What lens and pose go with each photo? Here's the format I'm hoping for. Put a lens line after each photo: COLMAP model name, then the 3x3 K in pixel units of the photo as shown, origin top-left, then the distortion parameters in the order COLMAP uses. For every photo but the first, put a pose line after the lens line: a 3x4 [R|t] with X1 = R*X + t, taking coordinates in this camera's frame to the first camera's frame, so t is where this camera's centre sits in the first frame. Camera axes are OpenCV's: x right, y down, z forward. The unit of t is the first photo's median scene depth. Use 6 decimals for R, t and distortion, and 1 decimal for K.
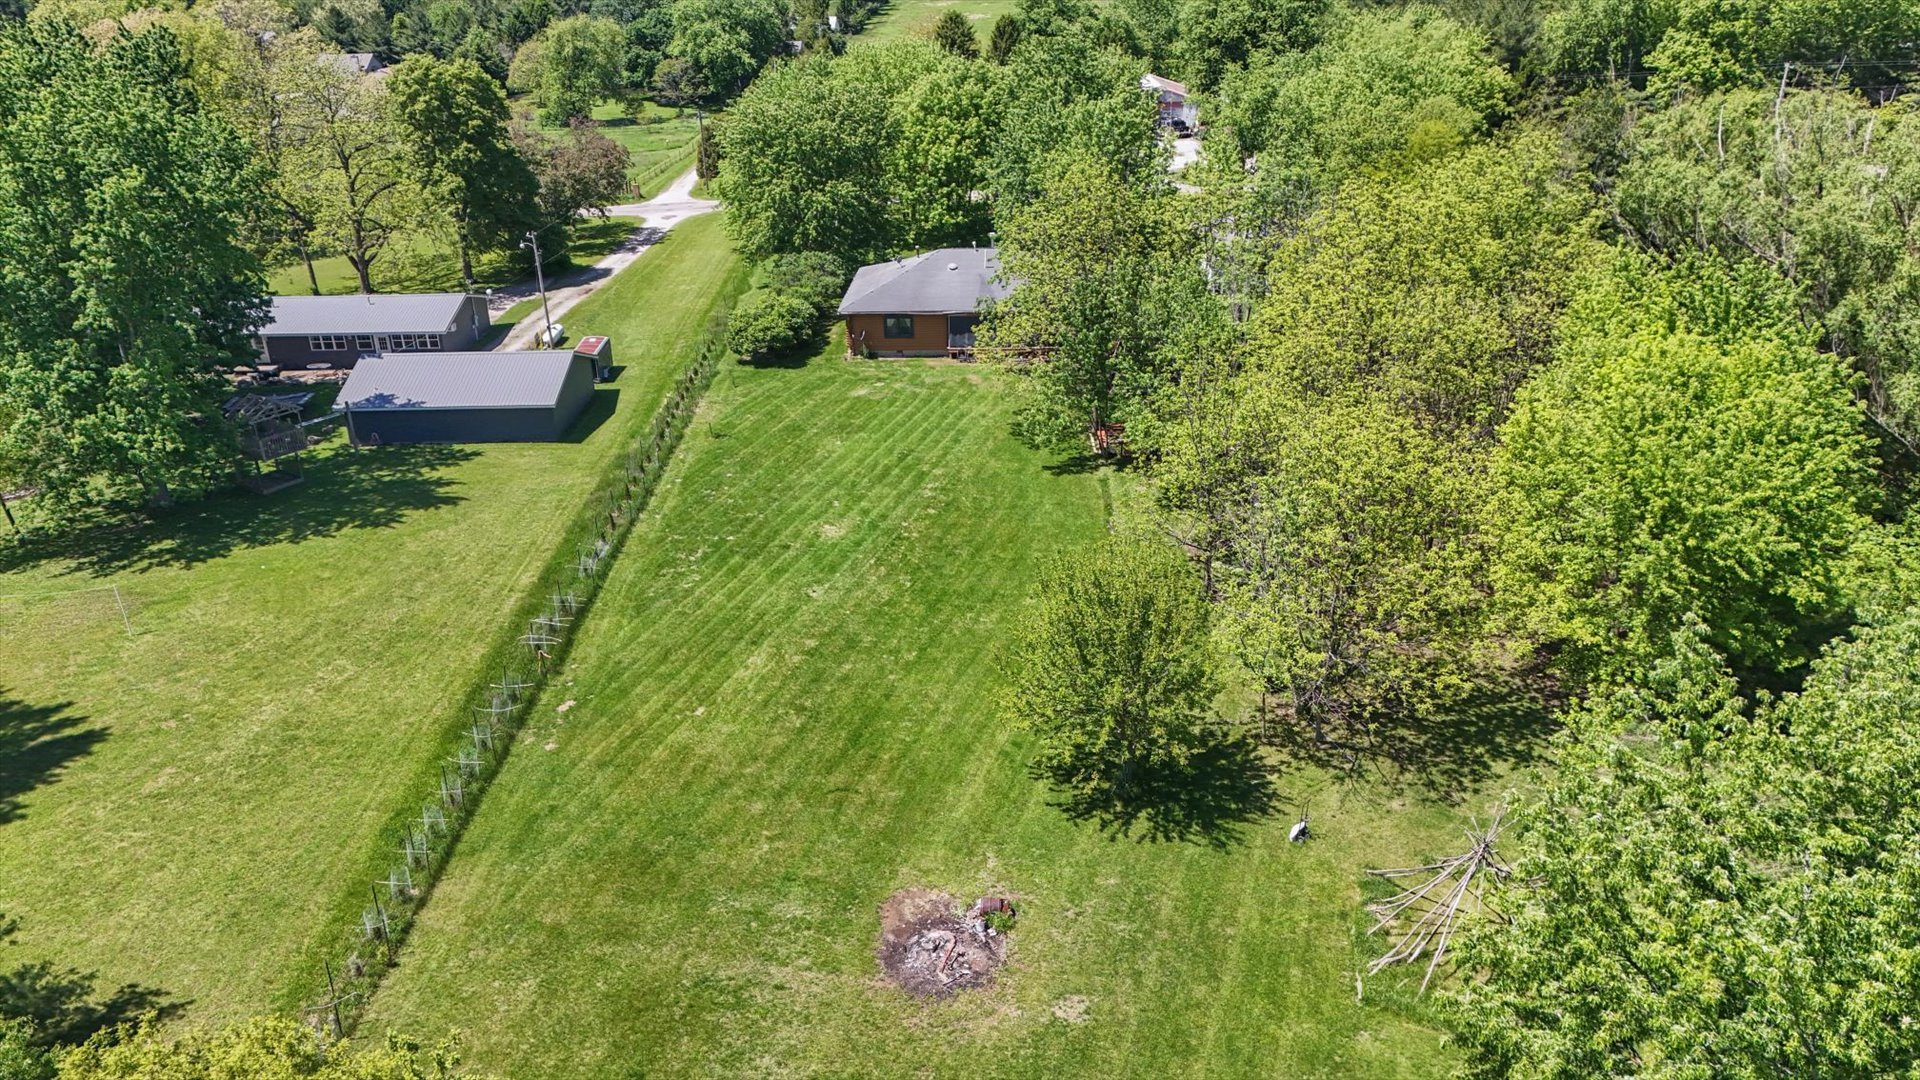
lens RADIAL K [[1384.4, 0, 960.0], [0, 1384.4, 540.0], [0, 0, 1]] dist [0.069395, -0.051290]
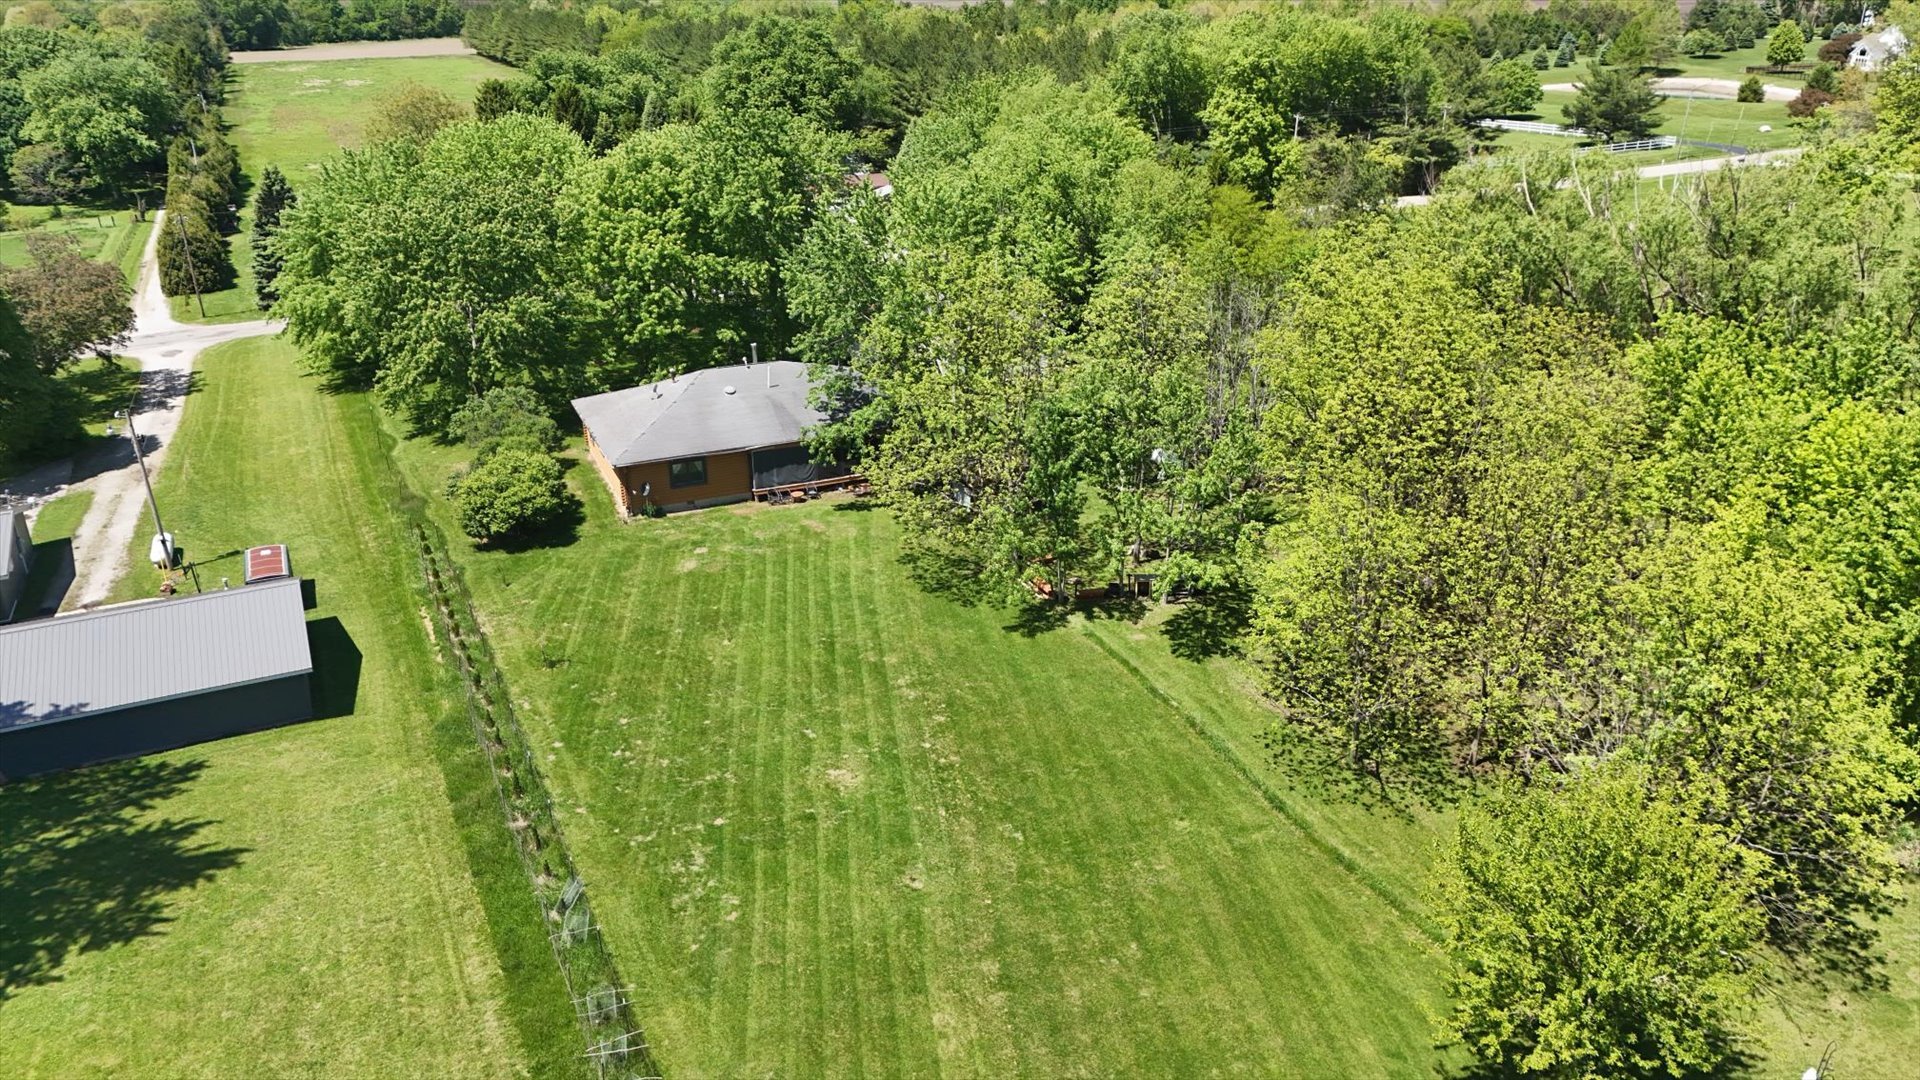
lens RADIAL K [[1384.4, 0, 960.0], [0, 1384.4, 540.0], [0, 0, 1]] dist [0.069395, -0.051290]
pose [[0.902175, -0.157918, 0.401426, -0.168131], [0.173061, 0.984910, -0.001487, -0.063815], [-0.395133, 0.070812, 0.915890, 0.152153]]
